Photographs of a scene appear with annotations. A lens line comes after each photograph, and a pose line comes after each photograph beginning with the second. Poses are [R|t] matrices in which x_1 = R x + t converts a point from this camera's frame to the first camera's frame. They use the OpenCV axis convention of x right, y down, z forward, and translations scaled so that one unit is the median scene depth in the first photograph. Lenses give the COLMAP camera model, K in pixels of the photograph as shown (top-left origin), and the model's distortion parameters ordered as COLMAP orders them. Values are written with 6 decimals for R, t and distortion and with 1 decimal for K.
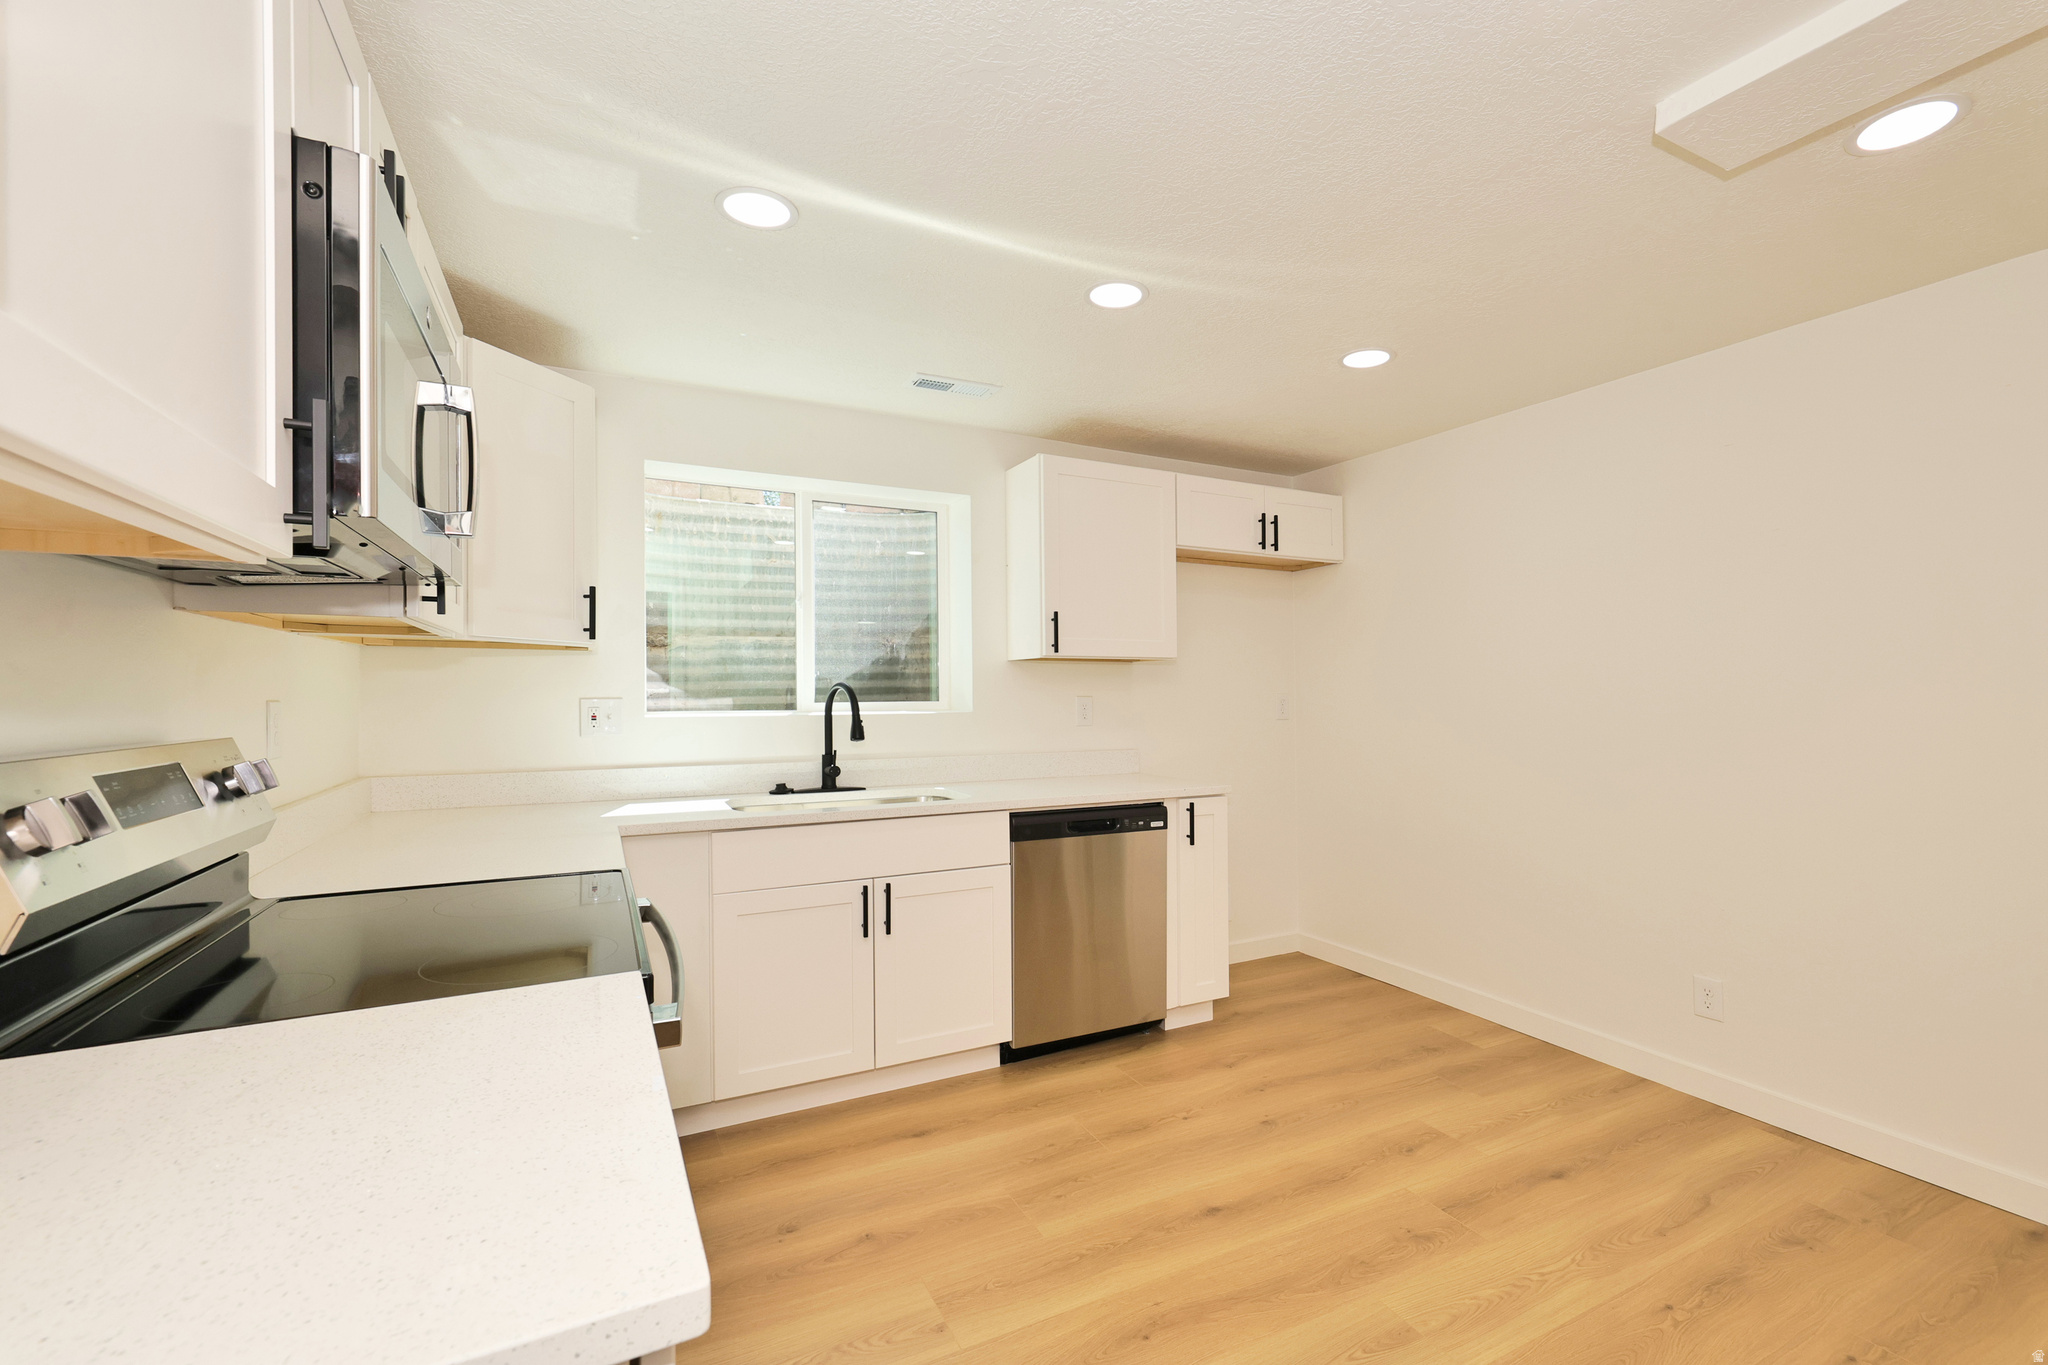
lens RADIAL K [[911.1, 0, 1027.5], [0, 911.1, 695.6], [0, 0, 1]] dist [-0.004530, 0.001347]
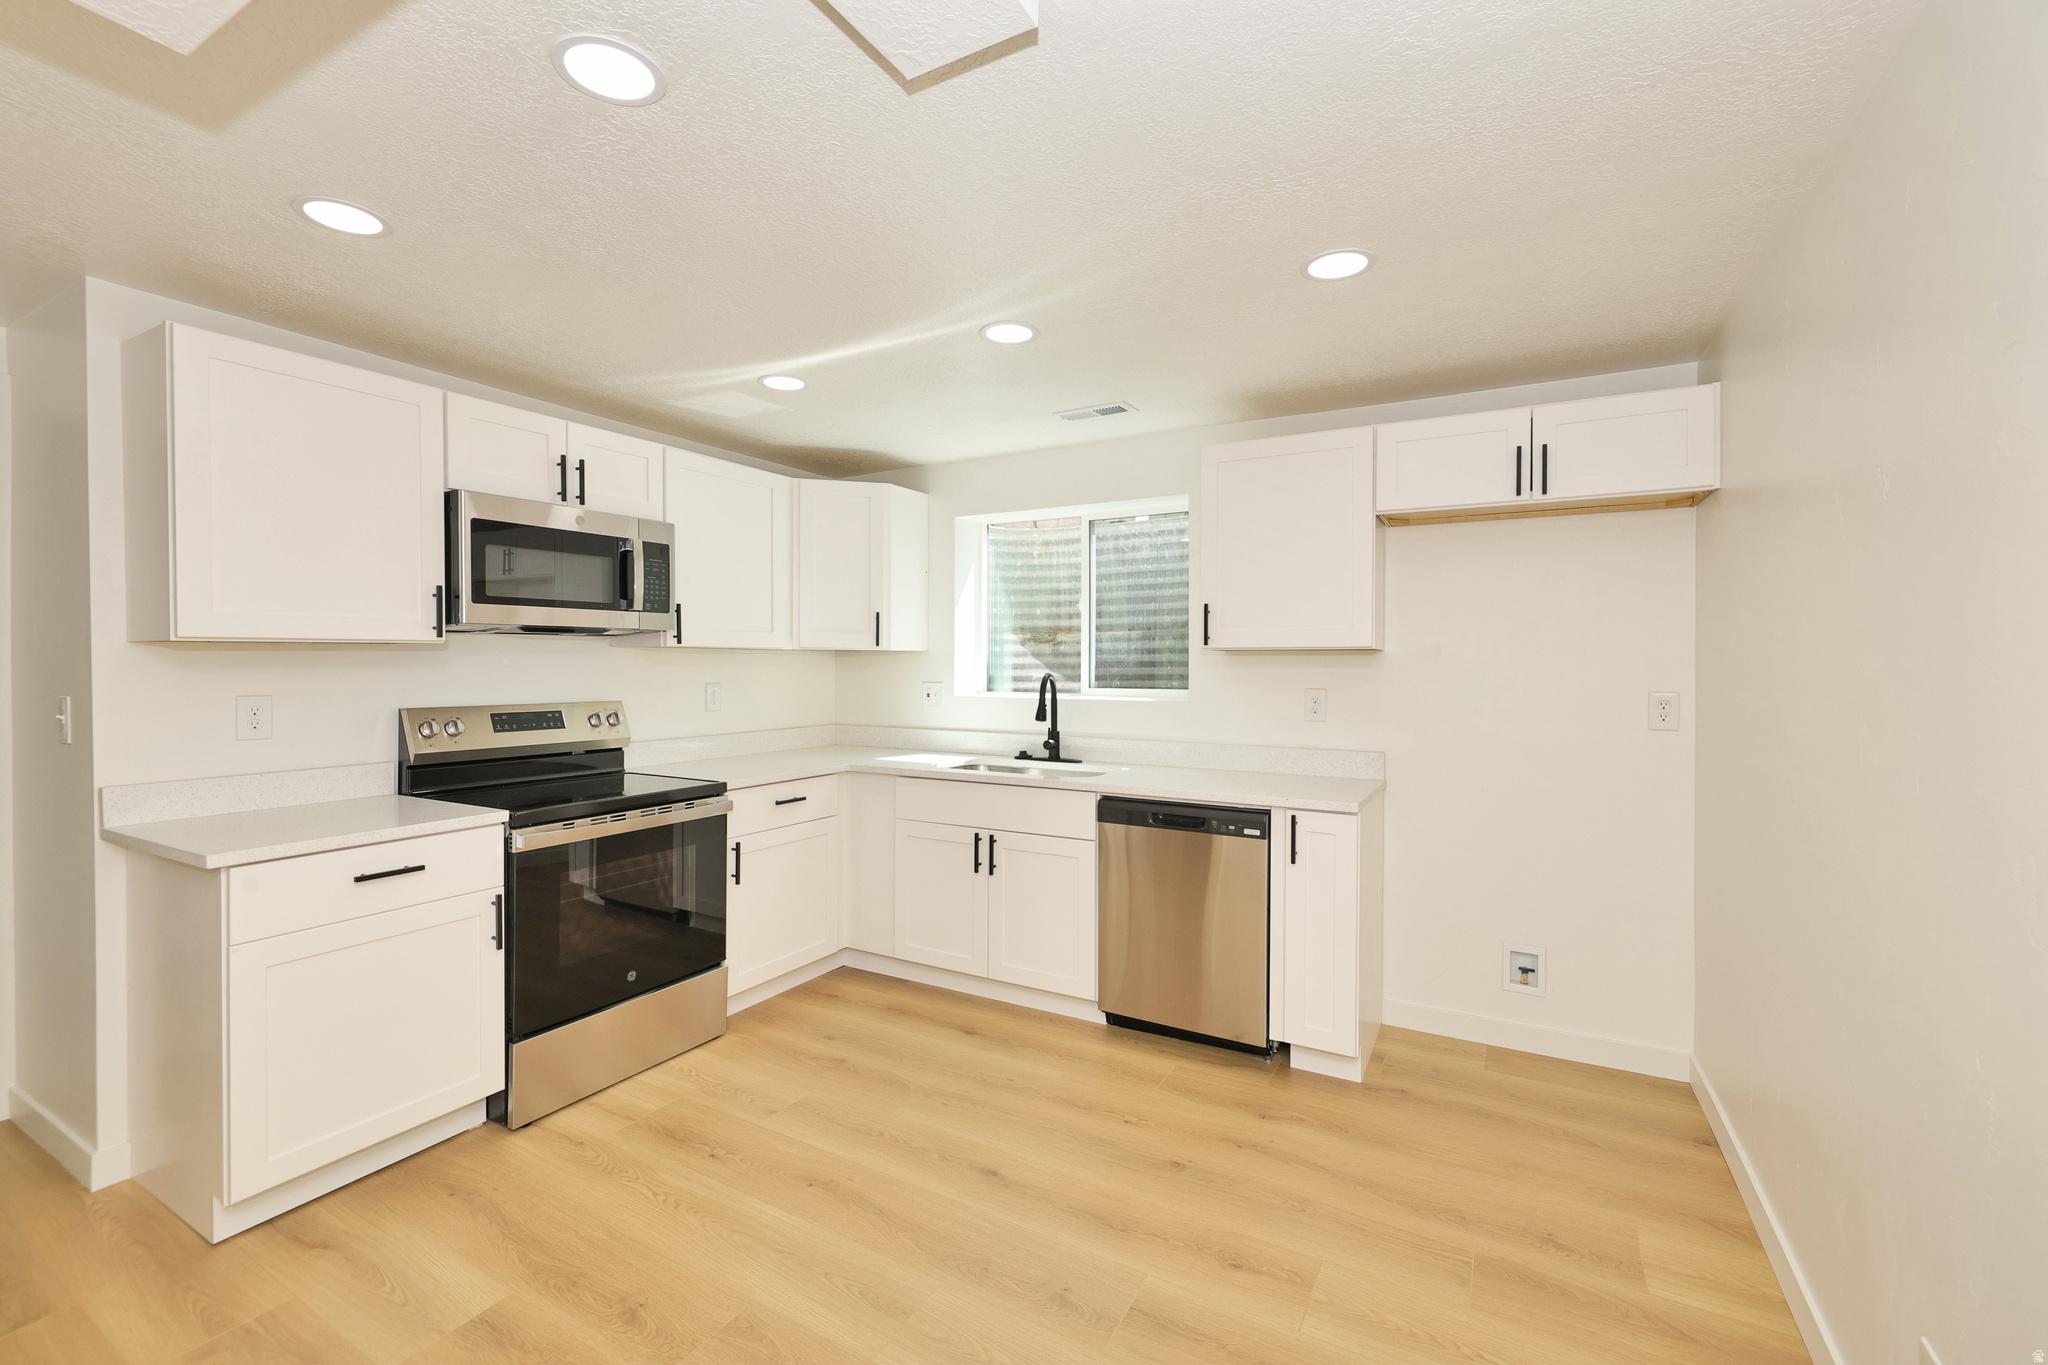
lens RADIAL K [[878.6, 0, 1016.1], [0, 878.6, 672.1], [0, 0, 1]] dist [-0.003547, 0.000780]
pose [[0.521710, 0.011820, -0.853041, 0.787487], [-0.004478, 0.999928, 0.011117, -0.029194], [0.853111, -0.001979, 0.521726, 0.344162]]
